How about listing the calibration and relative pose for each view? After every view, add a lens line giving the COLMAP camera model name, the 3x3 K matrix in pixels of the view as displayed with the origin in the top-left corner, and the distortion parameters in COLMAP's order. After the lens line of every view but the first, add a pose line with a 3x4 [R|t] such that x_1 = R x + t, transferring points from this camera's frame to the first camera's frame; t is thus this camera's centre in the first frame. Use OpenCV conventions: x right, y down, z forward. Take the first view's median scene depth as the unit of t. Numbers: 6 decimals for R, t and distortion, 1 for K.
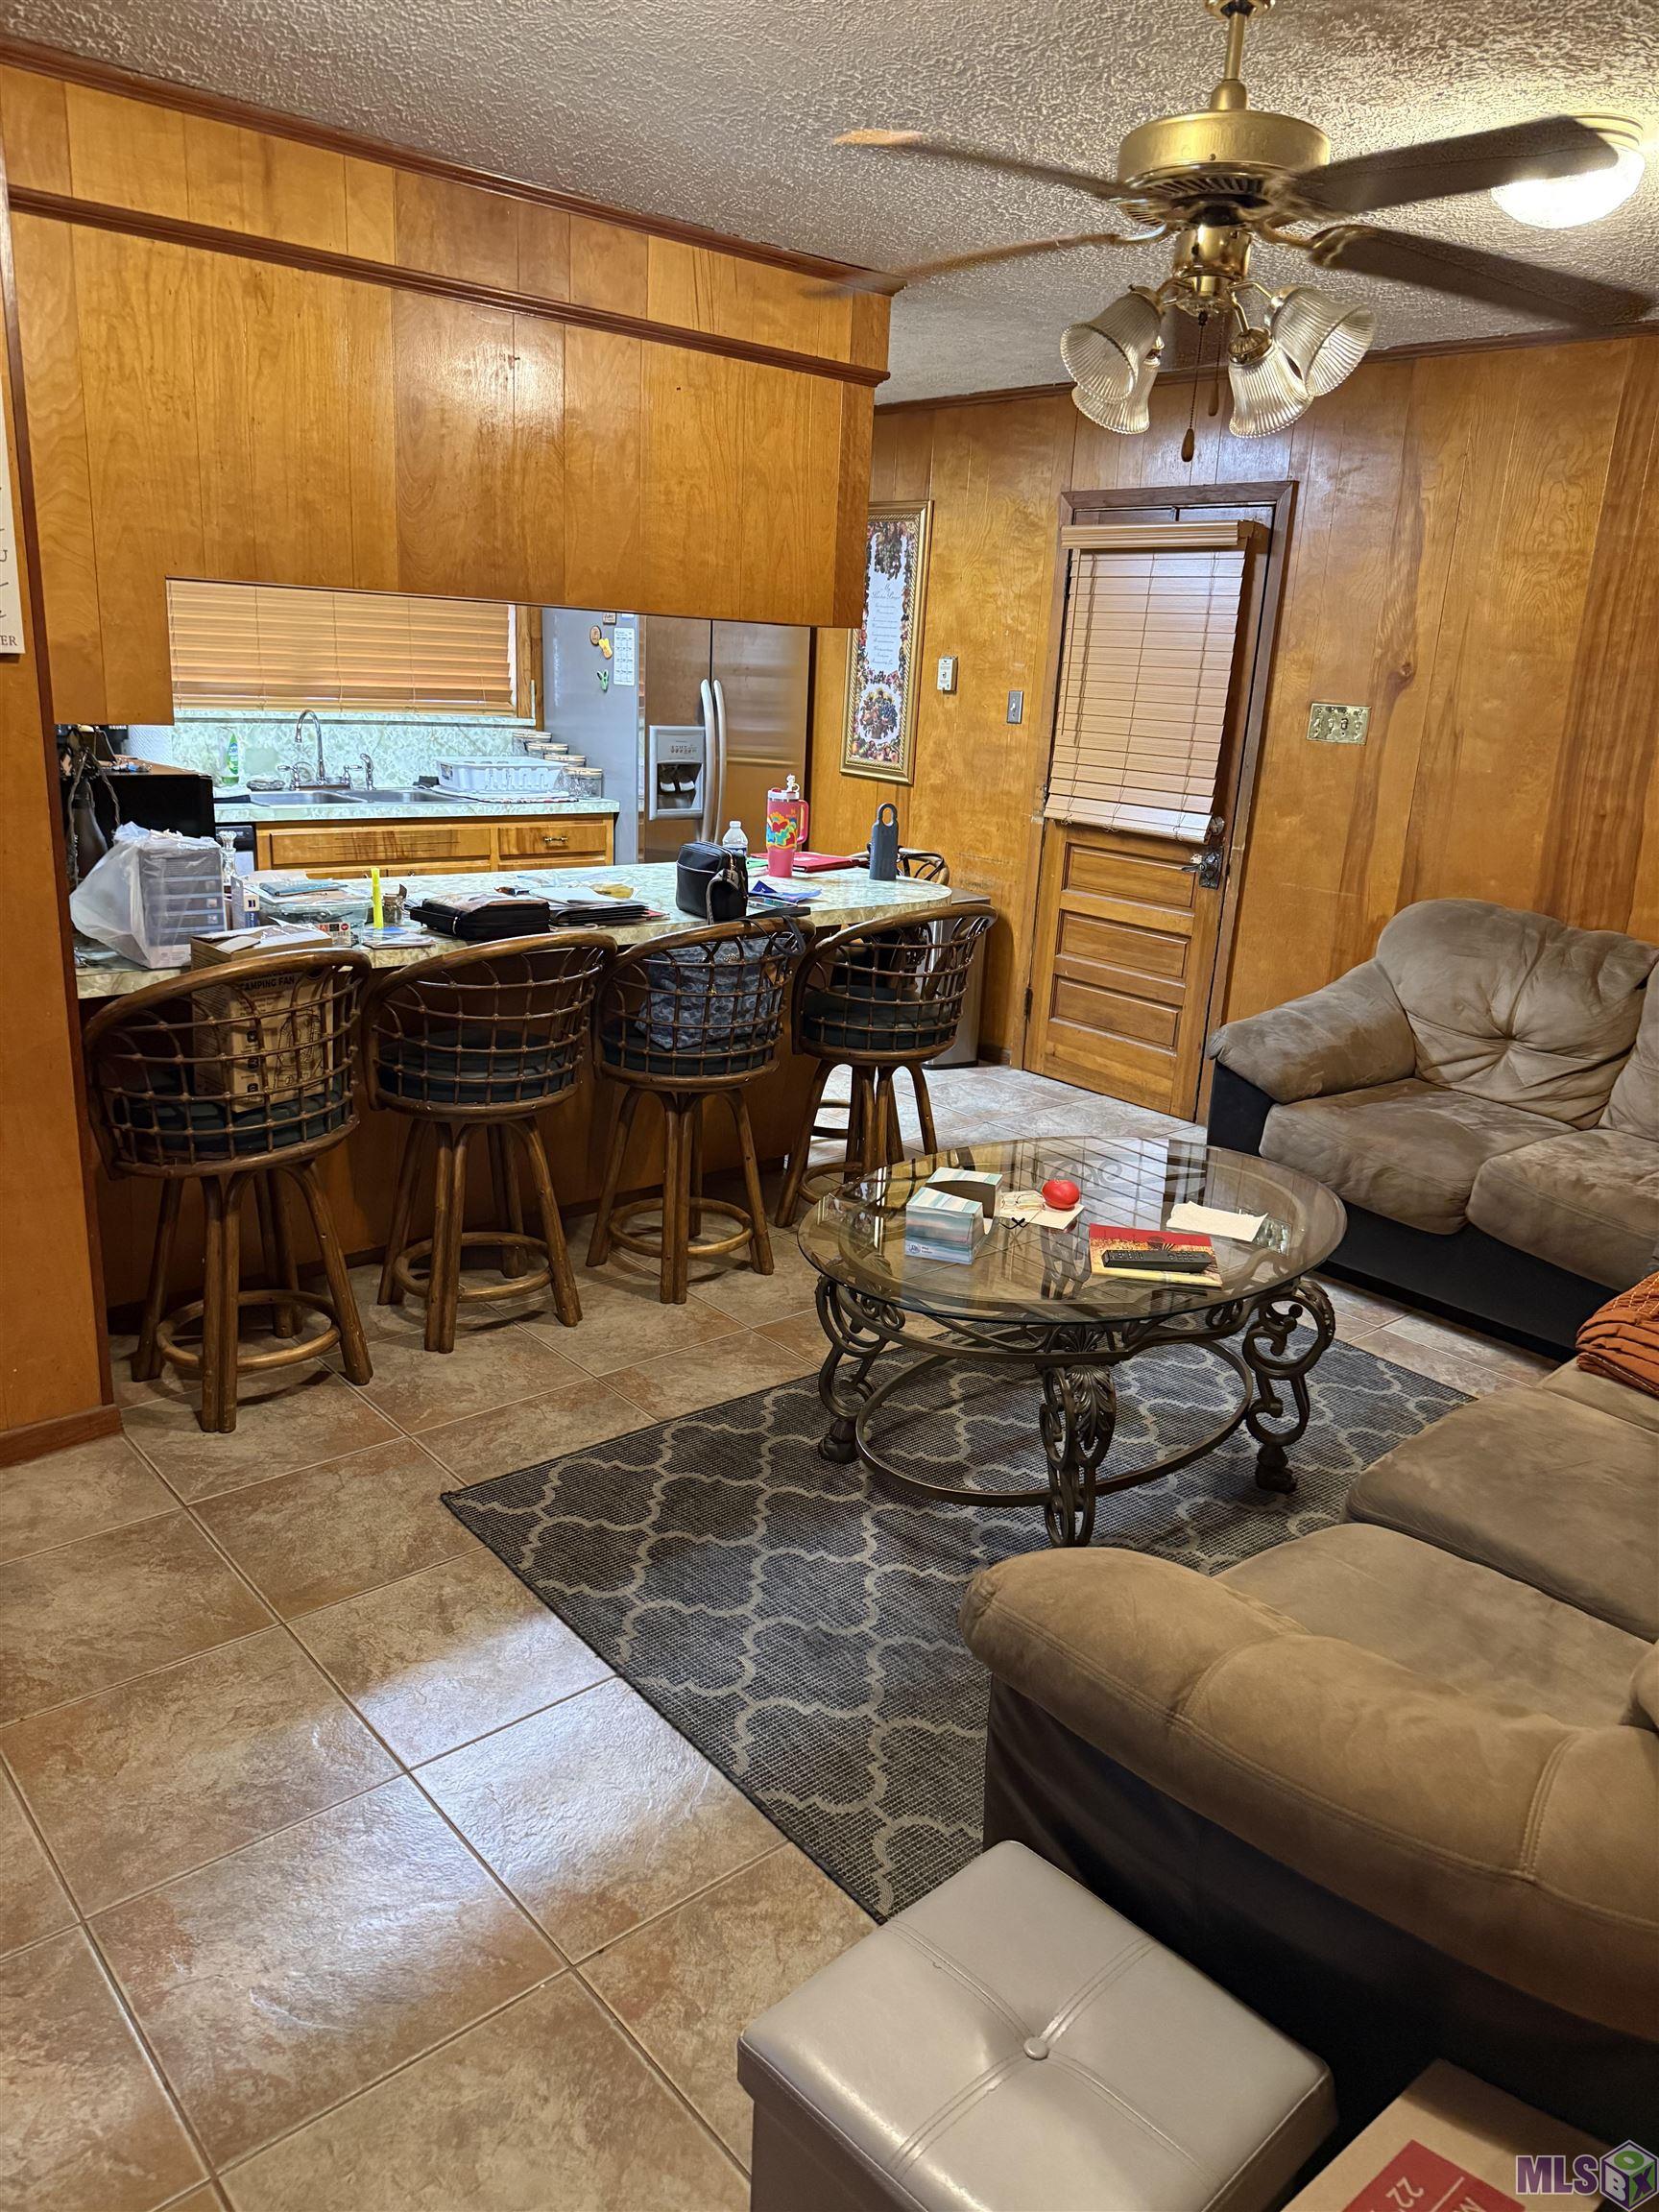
lens RADIAL K [[1580.0, 0, 829.5], [0, 1580.0, 1106.0], [0, 0, 1]] dist [0.097281, -0.161378]
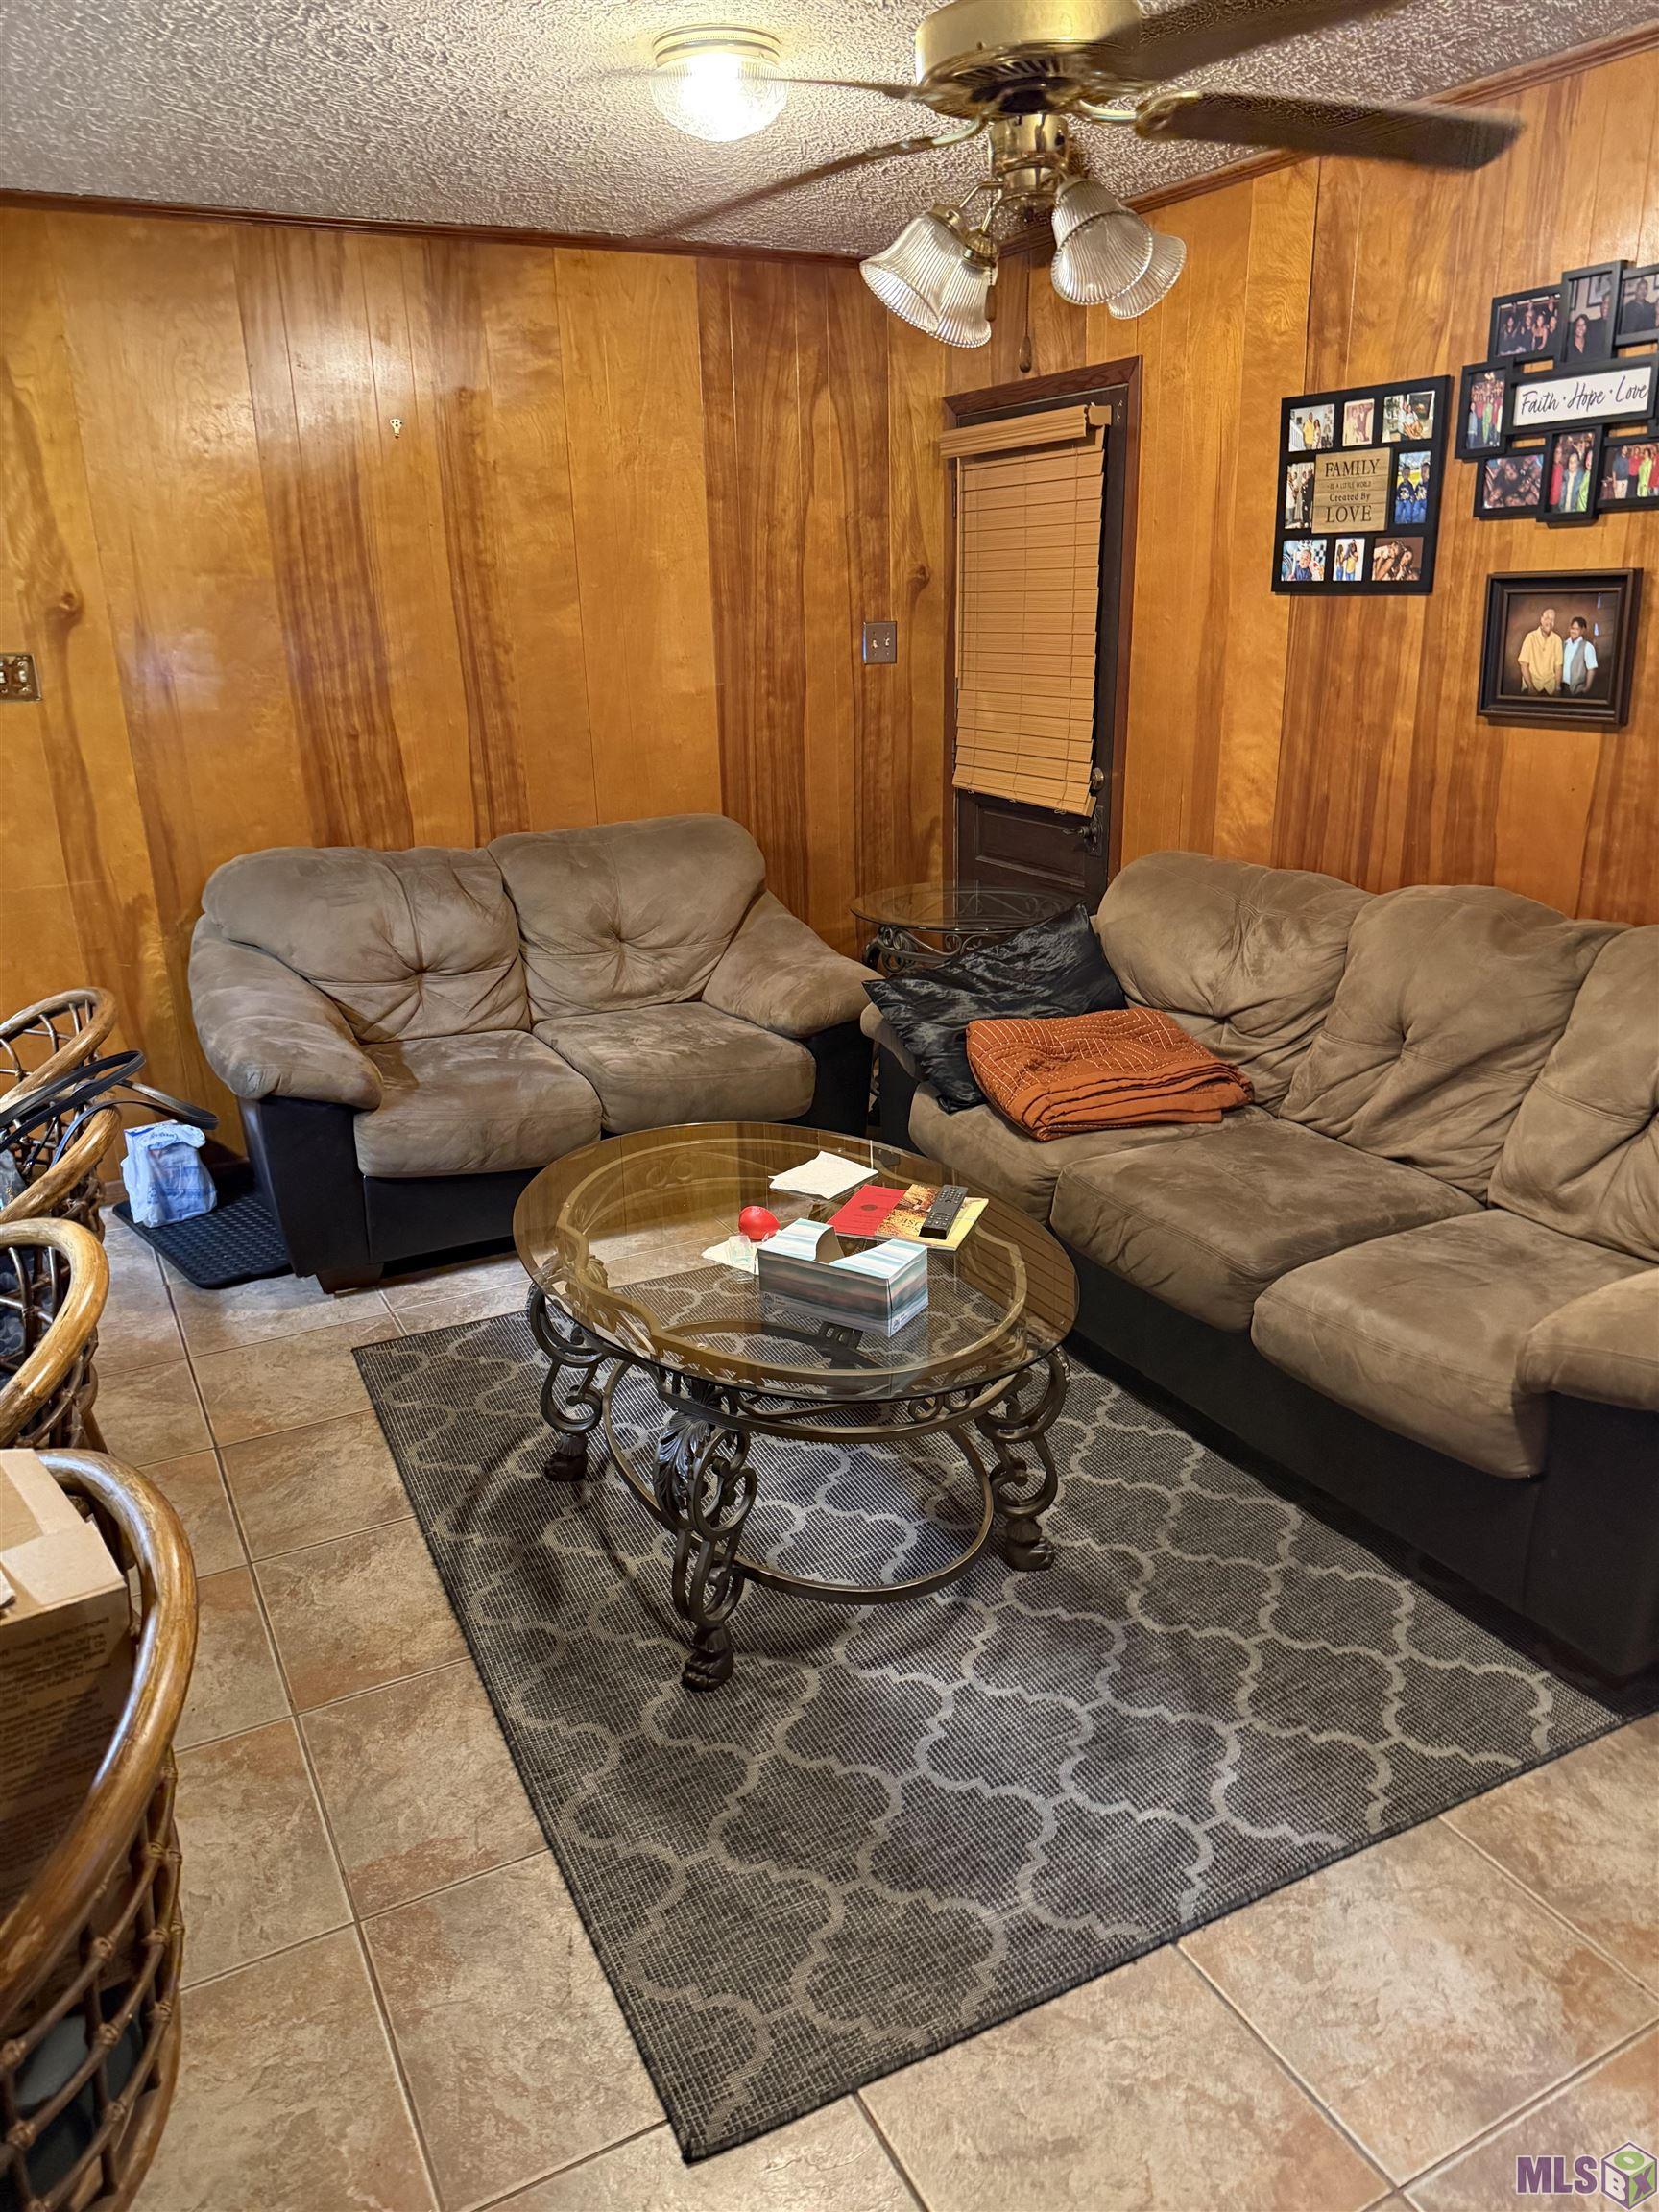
lens RADIAL K [[1597.9, 0, 829.5], [0, 1597.9, 1106.0], [0, 0, 1]] dist [0.002637, 0.002242]
pose [[0.213222, -0.357360, 0.909302, -0.448921], [0.308167, 0.907794, 0.284505, -0.173973], [-0.927130, 0.219555, 0.303688, 0.513628]]
